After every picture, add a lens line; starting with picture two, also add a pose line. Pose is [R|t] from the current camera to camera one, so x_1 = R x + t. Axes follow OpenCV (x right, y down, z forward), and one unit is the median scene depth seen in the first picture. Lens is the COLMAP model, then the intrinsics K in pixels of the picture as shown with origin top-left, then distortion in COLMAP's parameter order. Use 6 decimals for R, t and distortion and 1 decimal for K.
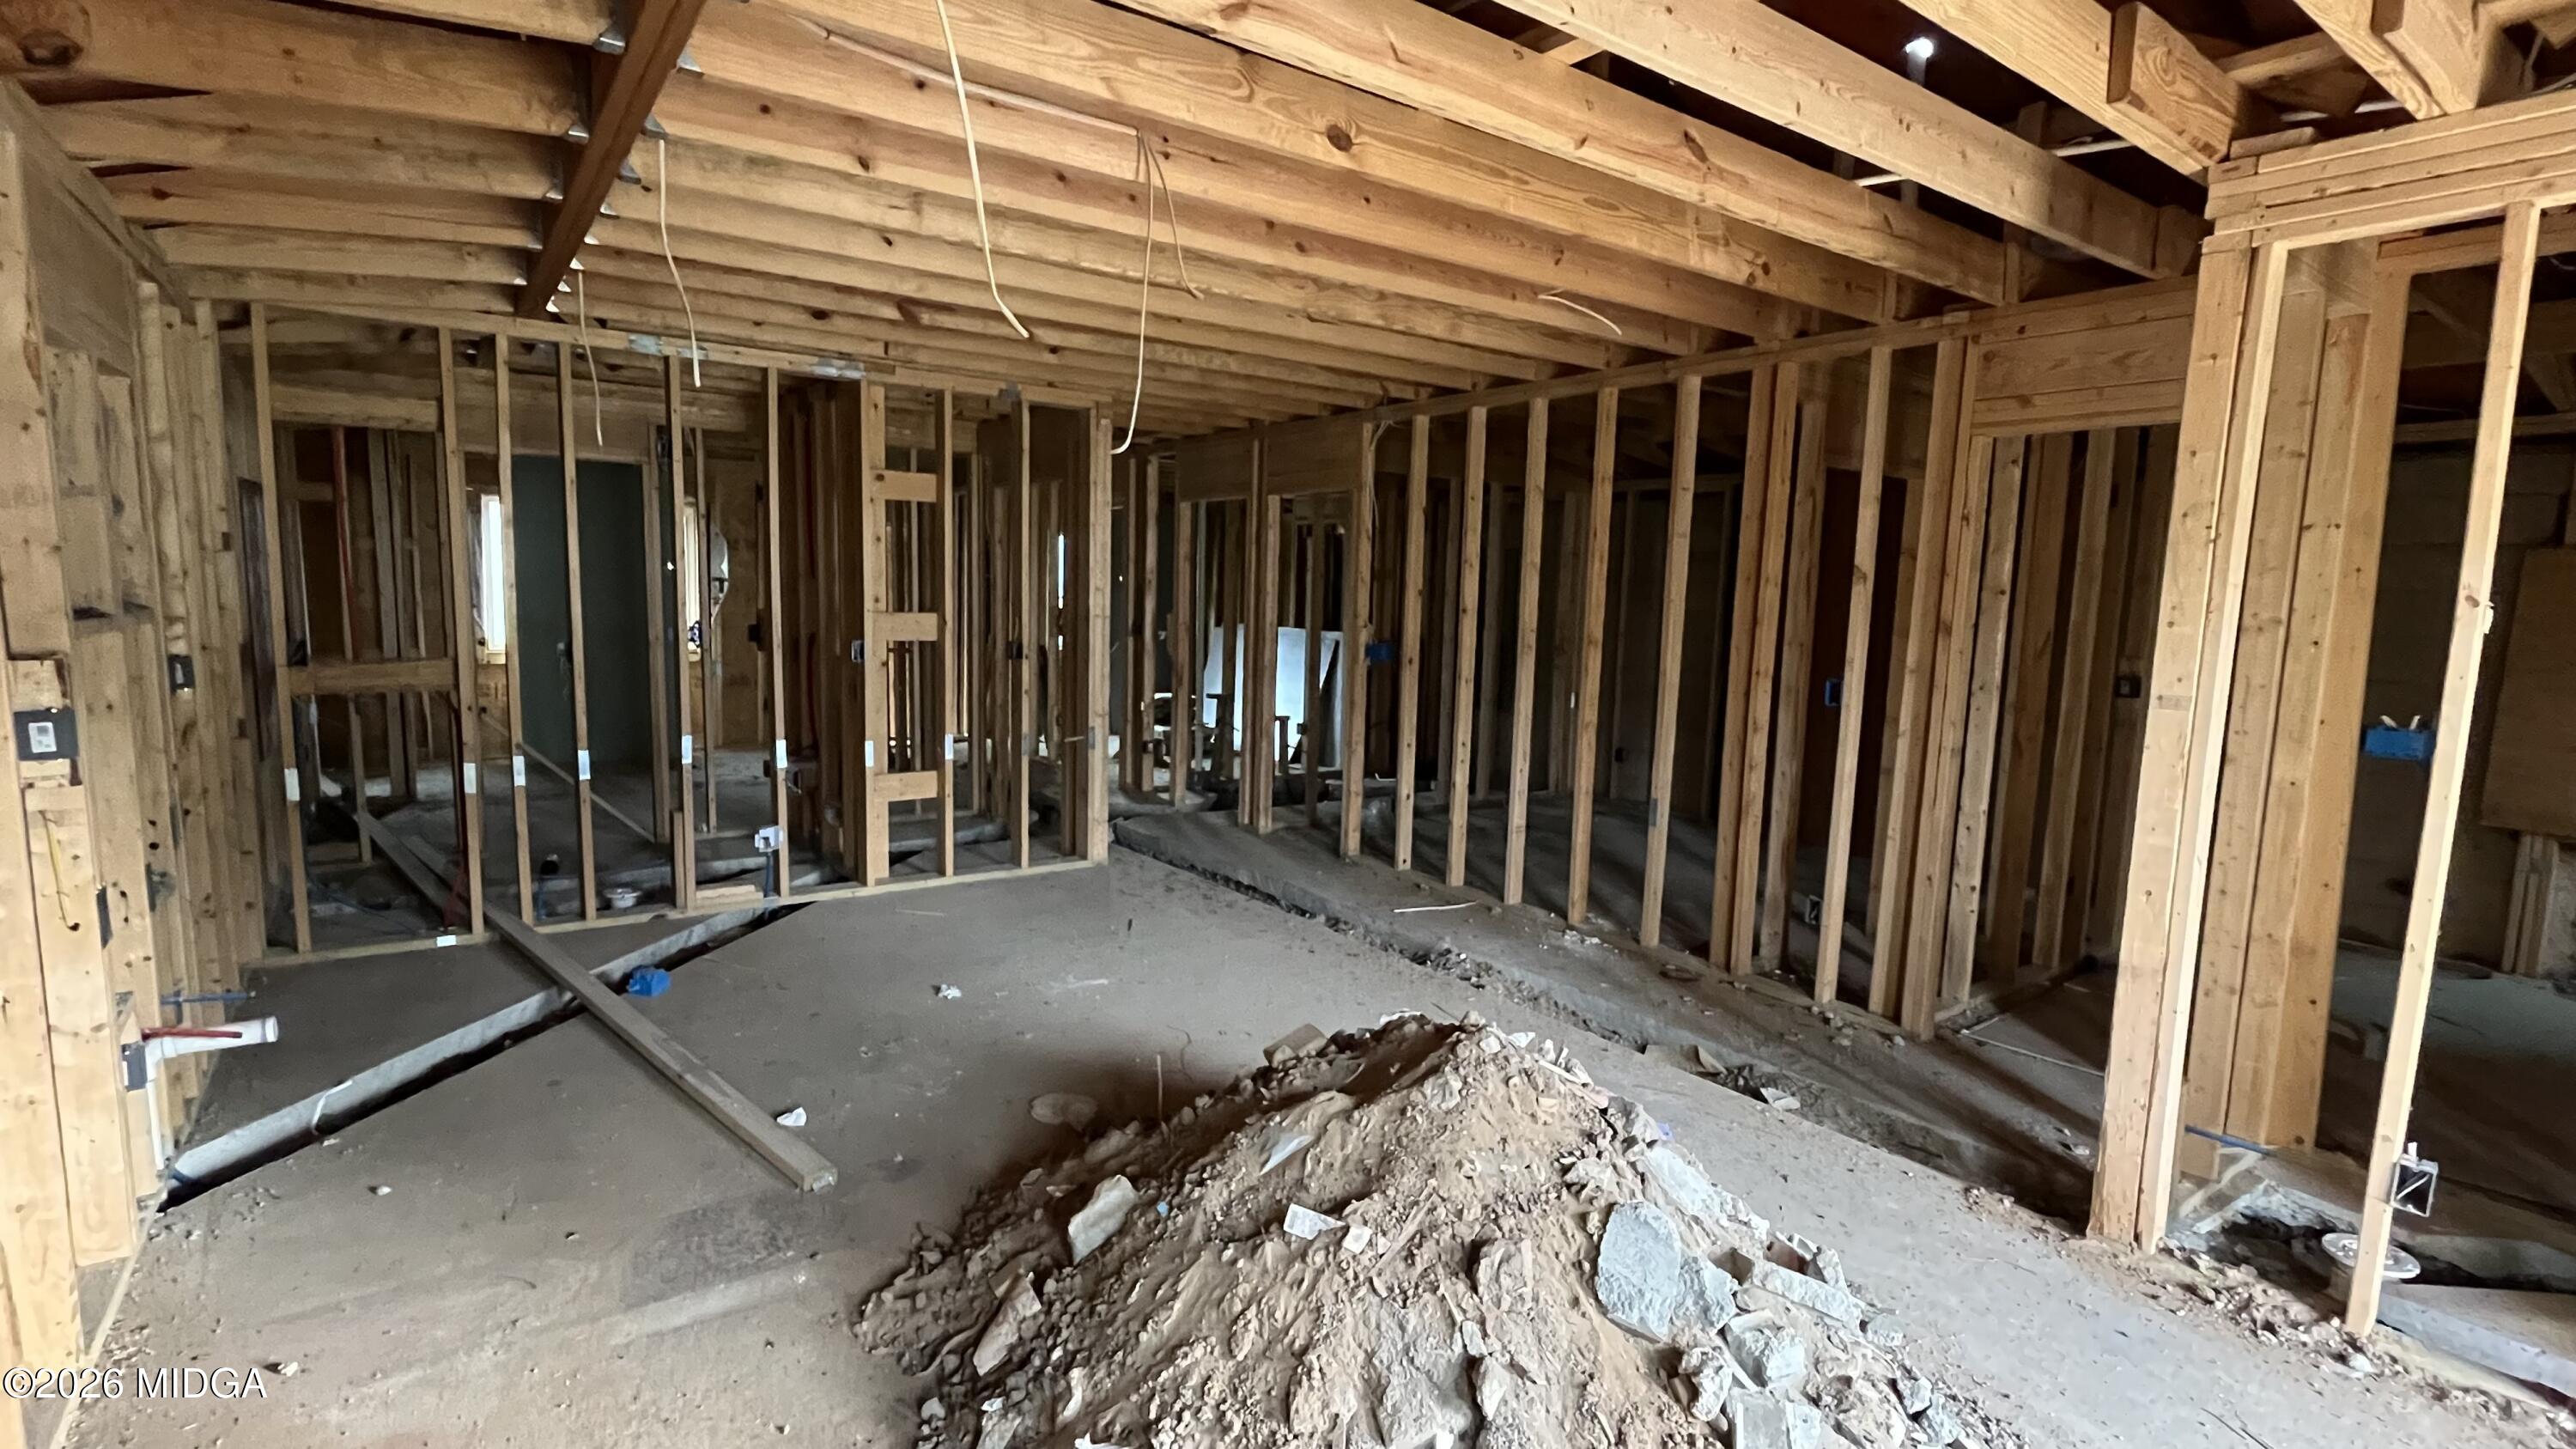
lens RADIAL K [[1196.3, 0, 1288.0], [0, 1196.3, 724.5], [0, 0, 1]] dist [0.000470, 0.000038]
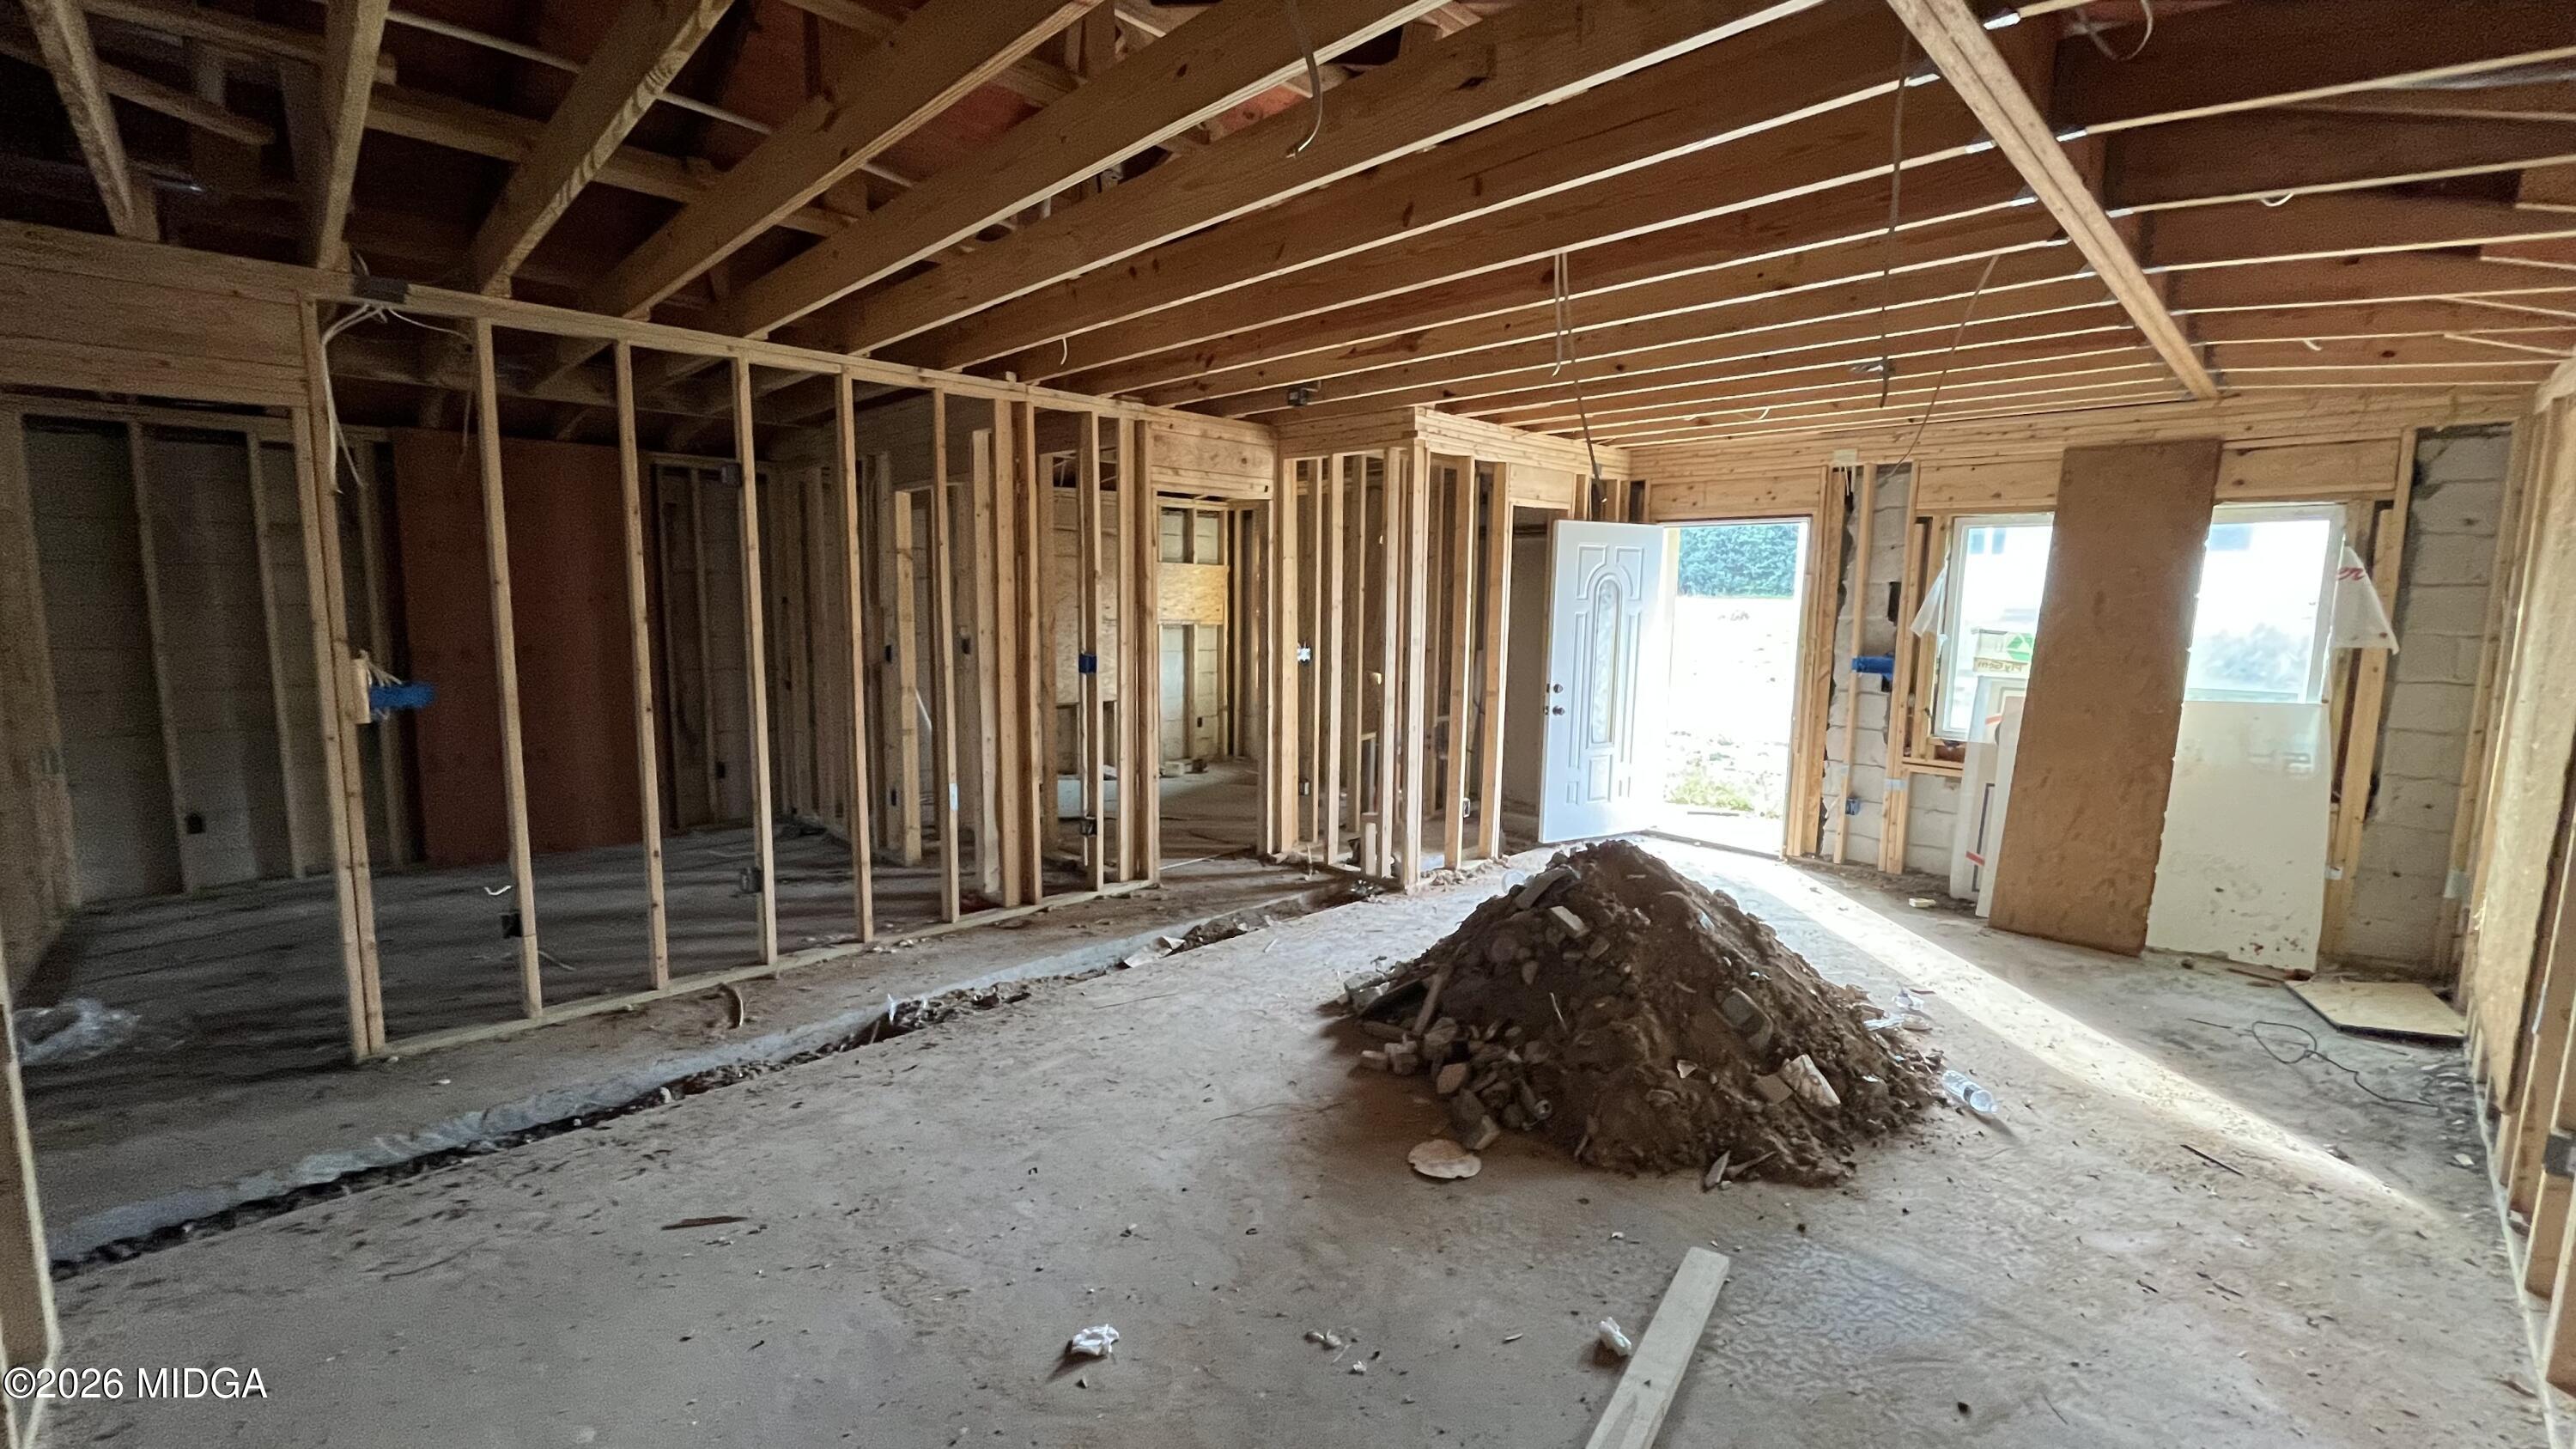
lens RADIAL K [[1033.6, 0, 1288.0], [0, 1033.6, 724.5], [0, 0, 1]] dist [-0.000536, -0.000081]
pose [[-0.145889, -0.153783, 0.977275, -0.703298], [0.093545, 0.981274, 0.168376, -0.131102], [-0.984868, 0.115984, -0.128771, 0.908355]]
